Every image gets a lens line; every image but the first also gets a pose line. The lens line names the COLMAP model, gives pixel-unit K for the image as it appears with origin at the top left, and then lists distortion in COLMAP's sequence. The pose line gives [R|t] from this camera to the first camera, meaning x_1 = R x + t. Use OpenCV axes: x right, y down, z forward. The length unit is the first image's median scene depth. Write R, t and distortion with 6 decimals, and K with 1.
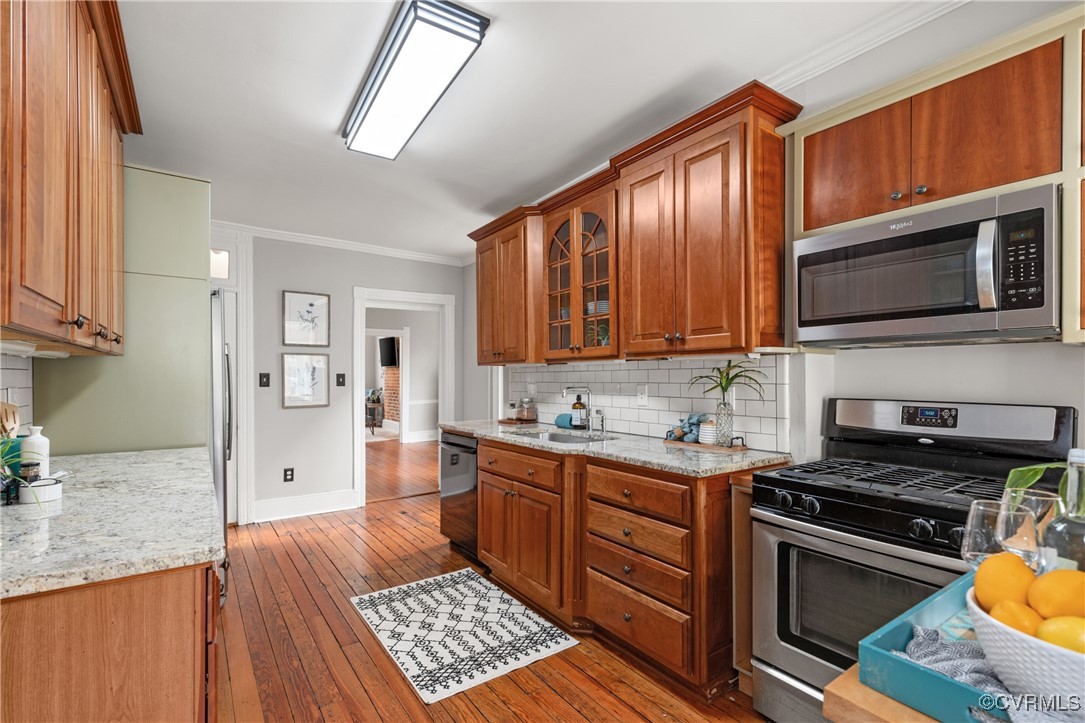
lens RADIAL K [[492.1, 0, 551.2], [0, 492.1, 379.0], [0, 0, 1]] dist [0.005956, -0.000179]
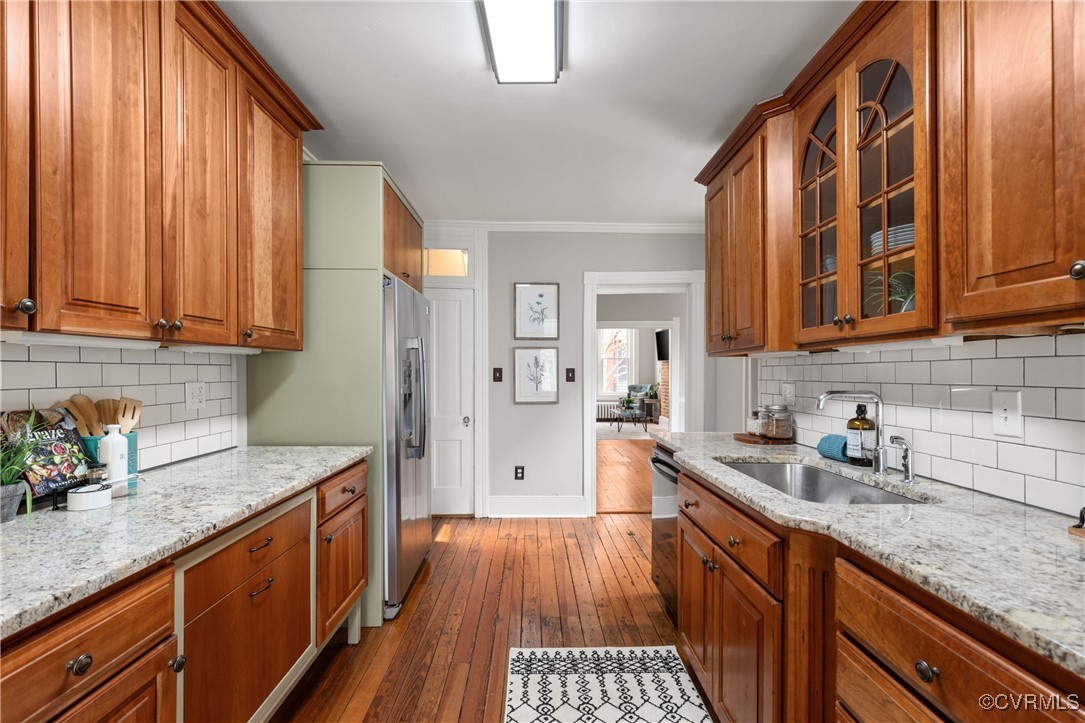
lens RADIAL K [[492.1, 0, 544.0], [0, 492.1, 372.3], [0, 0, 1]] dist [0.005956, -0.000179]
pose [[0.820561, 0.002224, -0.571555, 0.090382], [-0.003431, 0.999994, -0.001035, -0.003367], [0.571549, 0.002810, 0.820563, 0.356744]]
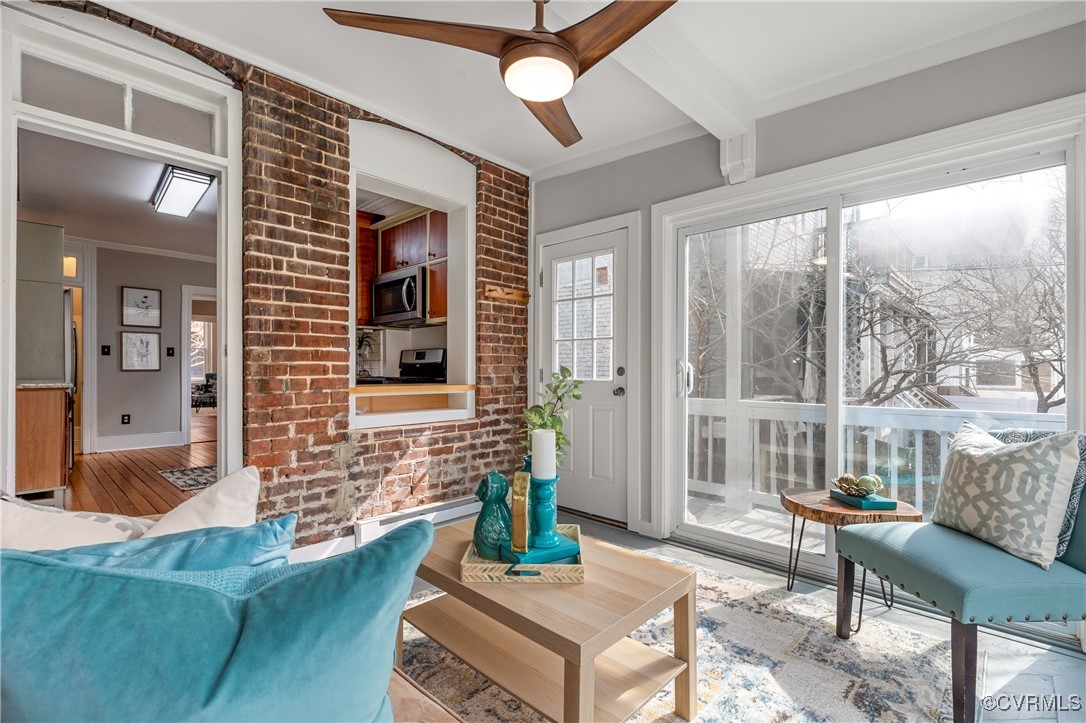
lens RADIAL K [[492.6, 0, 550.5], [0, 492.6, 368.1], [0, 0, 1]] dist [0.005956, -0.000179]
pose [[0.983080, 0.001067, 0.183174, 0.588264], [0.000574, 0.999960, -0.008906, 0.097184], [-0.183176, 0.008860, 0.983040, -0.893576]]
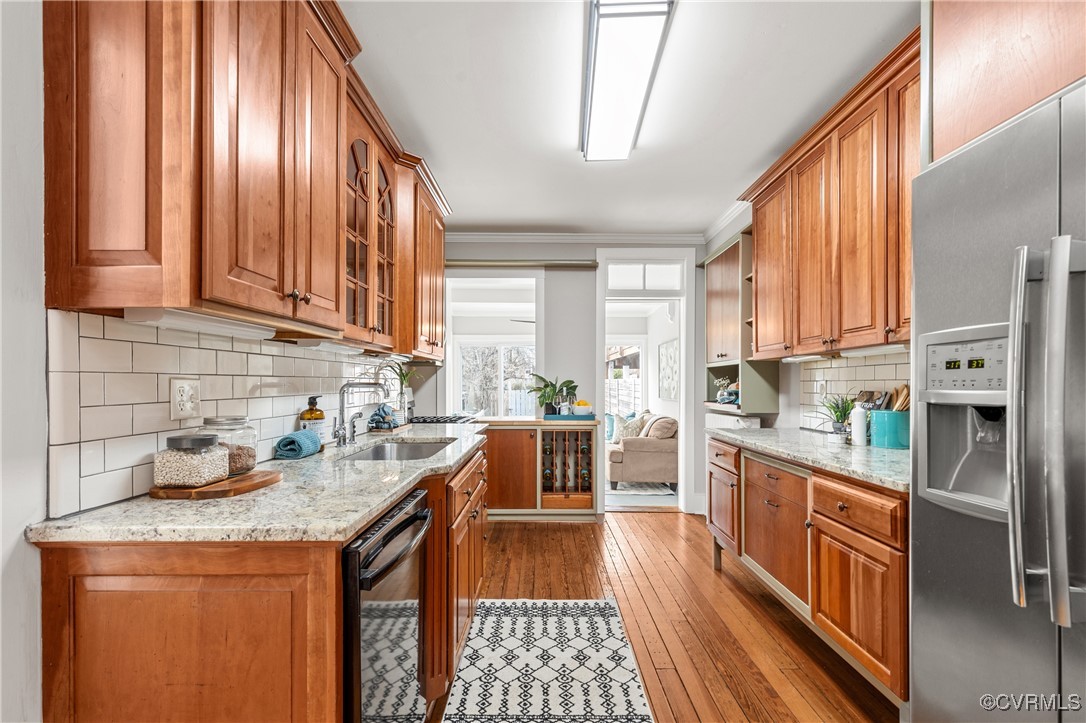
lens RADIAL K [[492.6, 0, 539.6], [0, 492.6, 371.0], [0, 0, 1]] dist [0.005956, -0.000179]
pose [[-0.802169, 0.013541, 0.596944, -0.608201], [0.004084, 0.999844, -0.017193, 0.013505], [-0.597083, -0.011354, -0.802099, 1.478638]]
